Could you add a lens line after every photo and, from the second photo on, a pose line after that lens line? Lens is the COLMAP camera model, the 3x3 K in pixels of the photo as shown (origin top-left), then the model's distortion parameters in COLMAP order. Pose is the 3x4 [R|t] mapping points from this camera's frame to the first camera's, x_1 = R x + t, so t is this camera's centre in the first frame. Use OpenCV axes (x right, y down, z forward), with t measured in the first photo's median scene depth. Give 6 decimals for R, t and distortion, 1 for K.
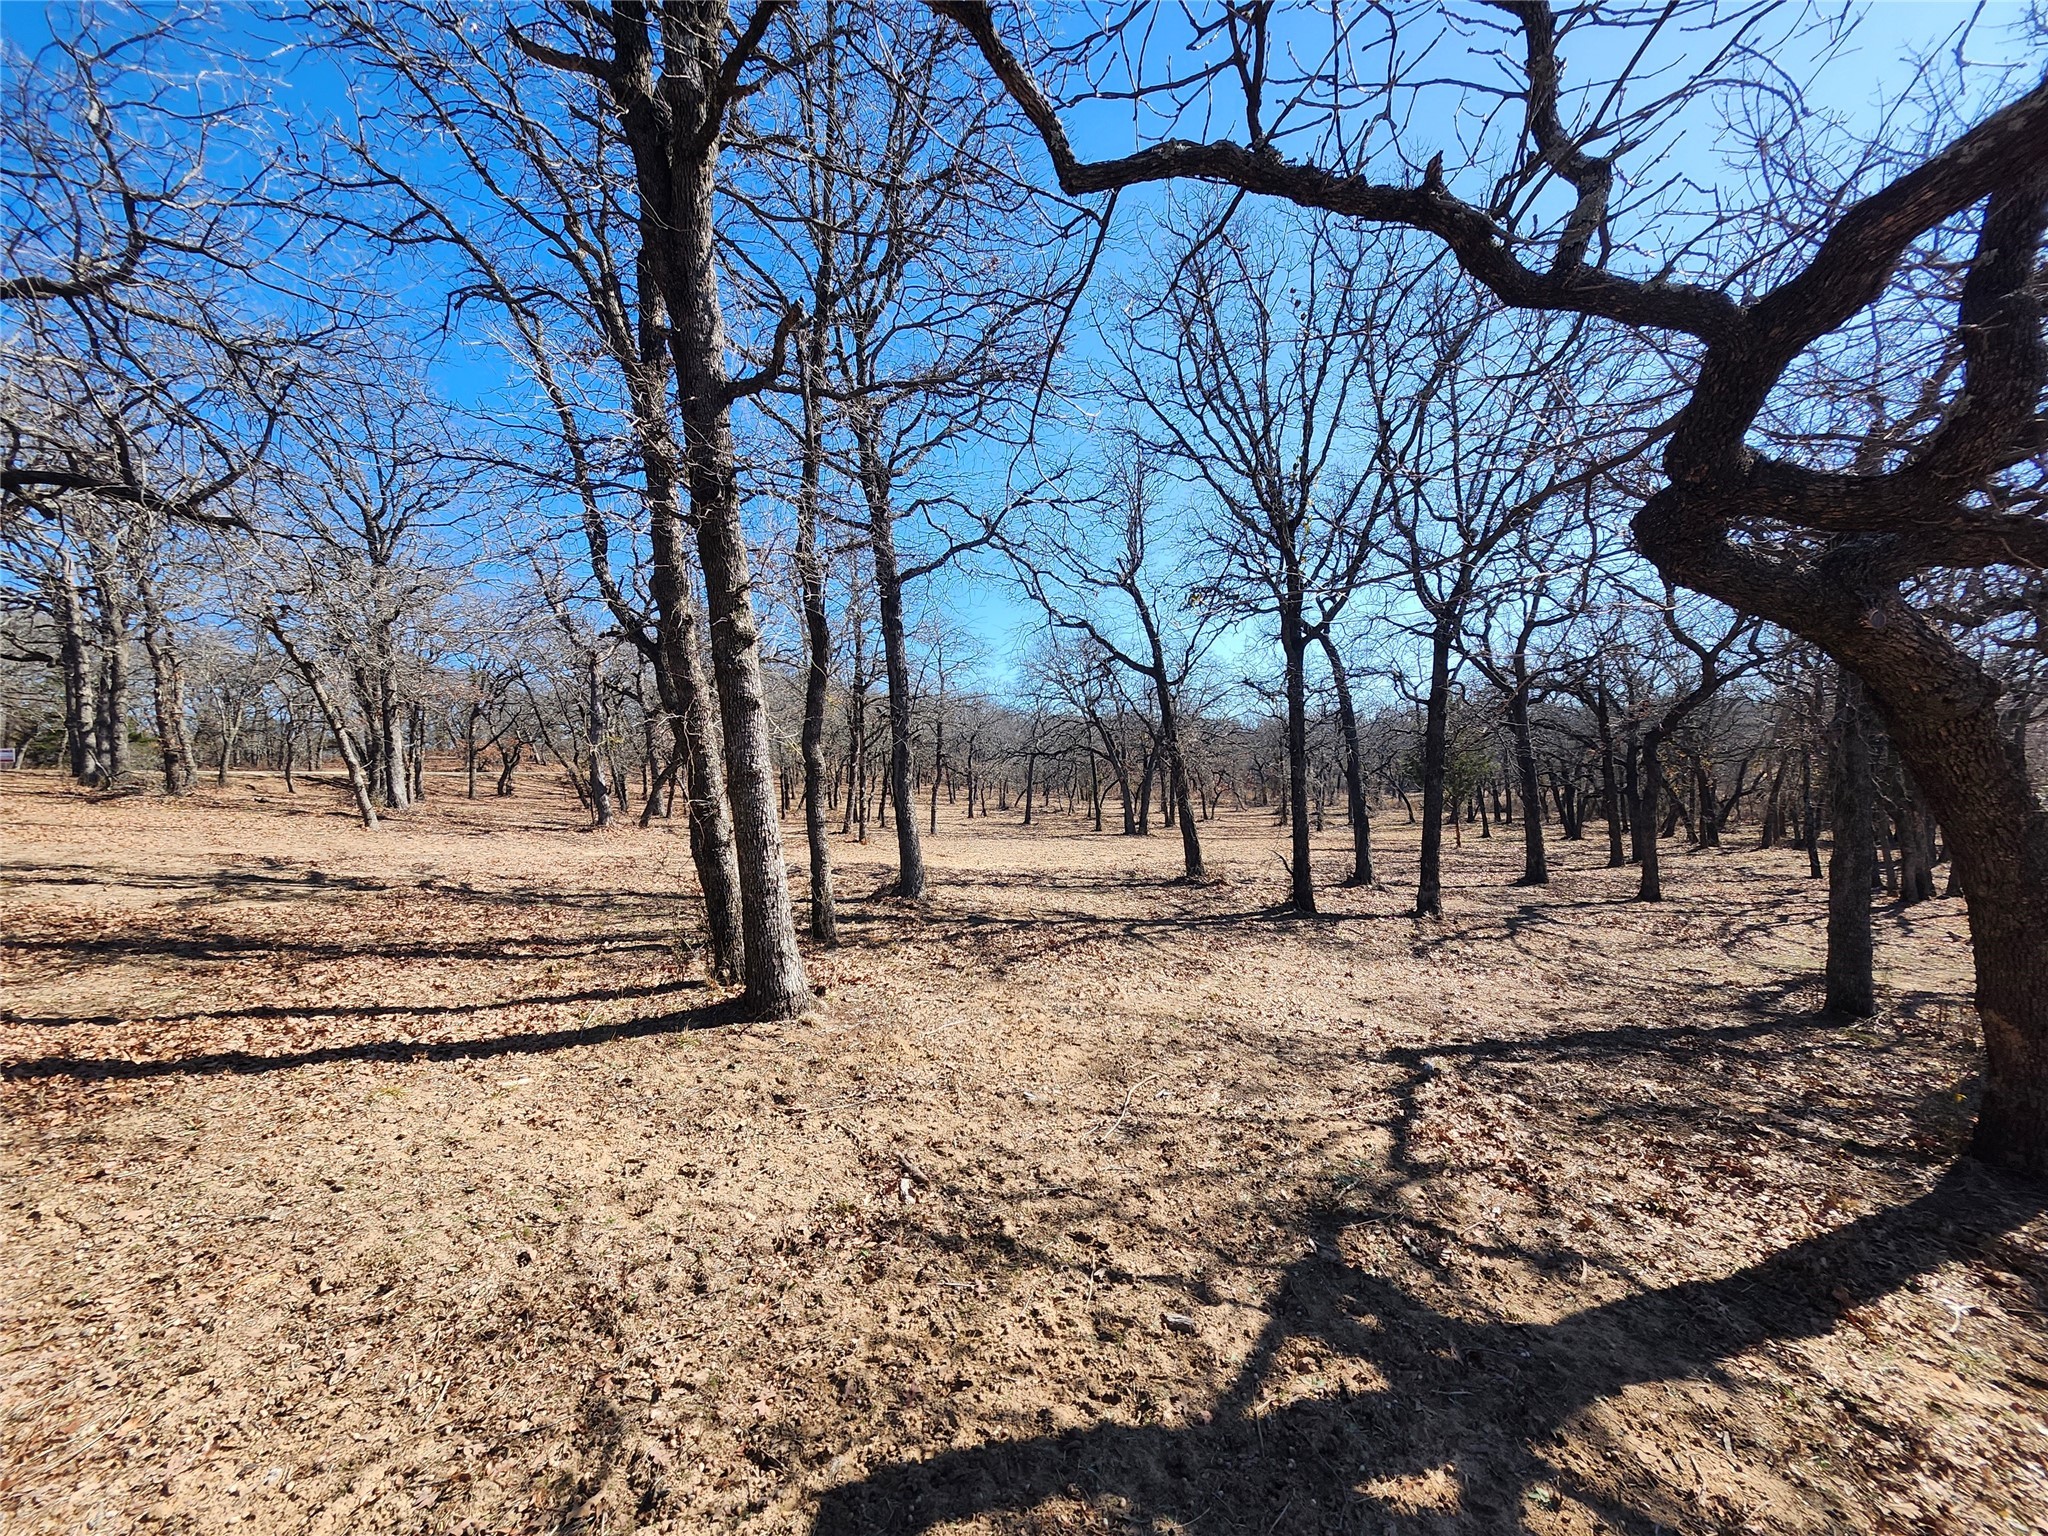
lens RADIAL K [[834.1, 0, 1024.0], [0, 834.1, 768.0], [0, 0, 1]] dist [-0.000327, -0.000125]
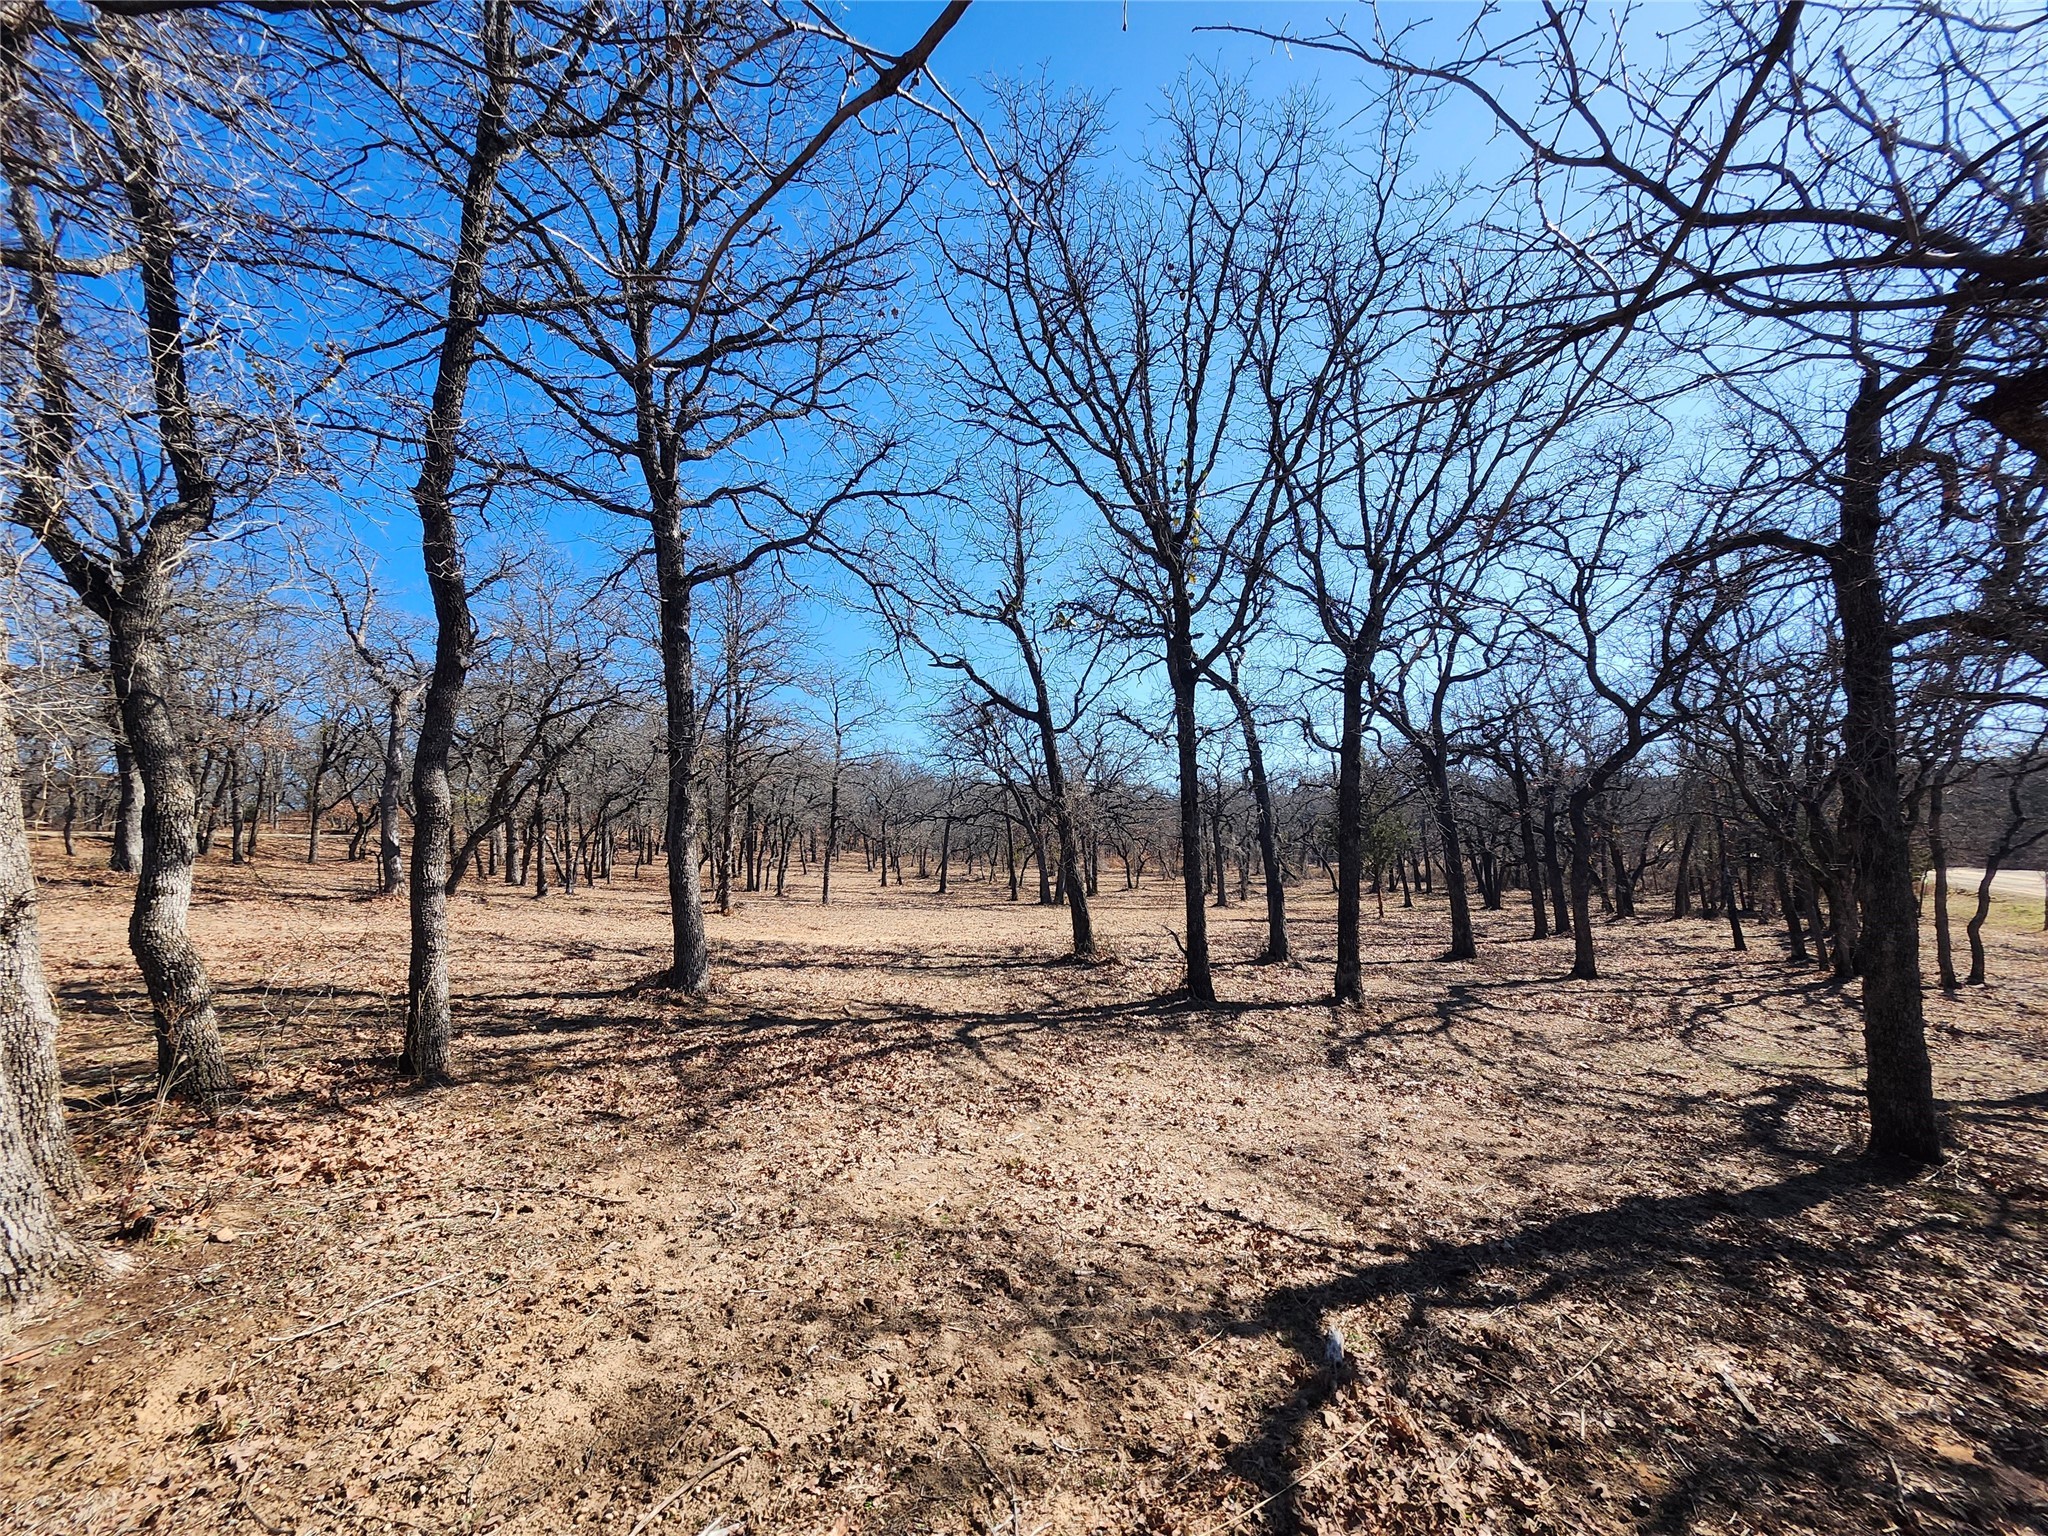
lens RADIAL K [[817.8, 0, 1021.0], [0, 817.8, 759.8], [0, 0, 1]] dist [-0.000710, -0.000175]
pose [[0.997602, 0.012256, 0.068120, 0.087741], [-0.005759, 0.995483, -0.094766, 0.012135], [-0.068974, 0.094147, 0.993166, 0.164361]]
